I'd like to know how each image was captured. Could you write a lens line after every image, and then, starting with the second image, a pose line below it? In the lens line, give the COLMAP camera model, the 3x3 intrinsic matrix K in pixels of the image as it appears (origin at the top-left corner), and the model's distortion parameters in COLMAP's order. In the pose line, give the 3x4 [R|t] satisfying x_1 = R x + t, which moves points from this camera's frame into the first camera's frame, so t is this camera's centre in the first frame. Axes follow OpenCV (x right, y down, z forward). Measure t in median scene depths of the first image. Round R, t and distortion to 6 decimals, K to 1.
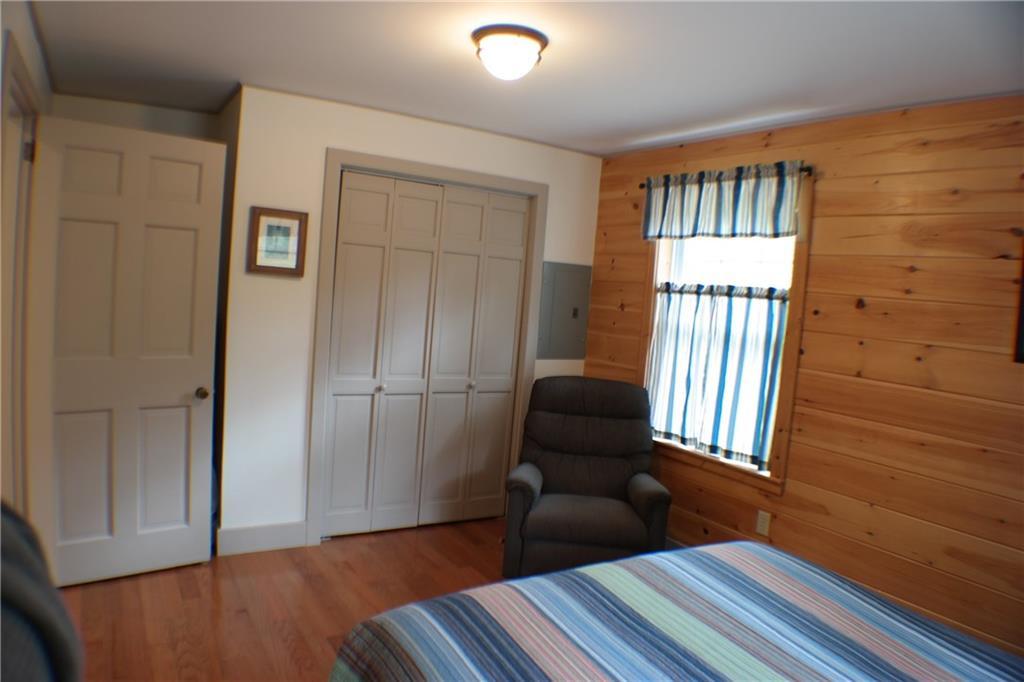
lens RADIAL K [[672.6, 0, 512.0], [0, 672.6, 341.0], [0, 0, 1]] dist [-0.147994, 0.023166]
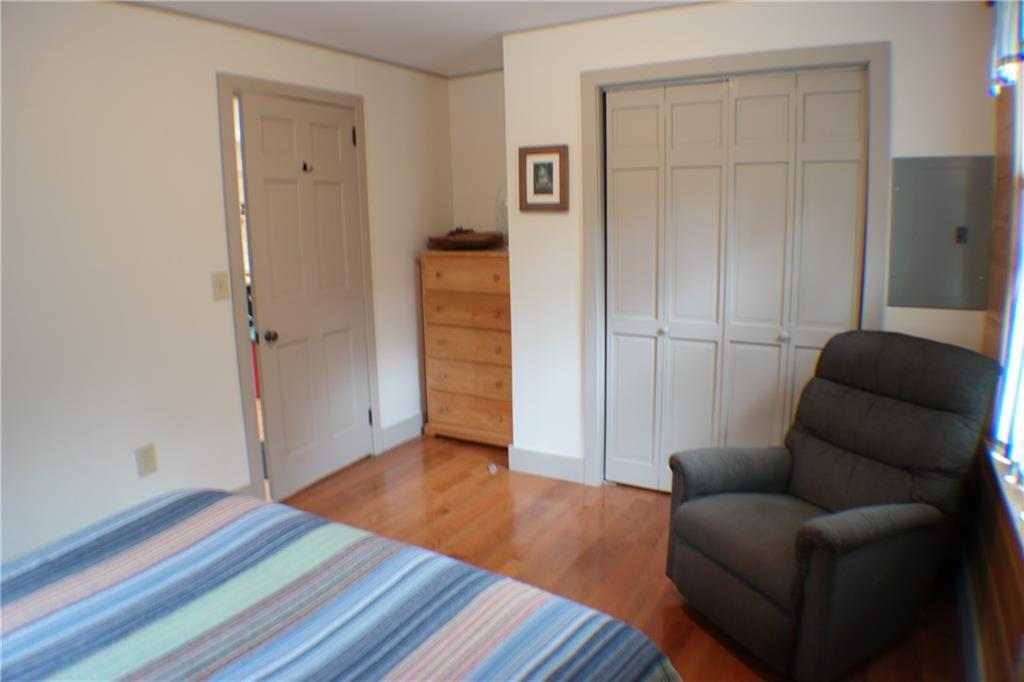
lens RADIAL K [[672.6, 0, 512.0], [0, 672.6, 341.0], [0, 0, 1]] dist [-0.147994, 0.023166]
pose [[0.456013, 0.074026, -0.886889, 0.512403], [-0.010621, 0.996916, 0.077748, 0.018687], [0.889910, -0.026034, 0.455393, 0.442864]]
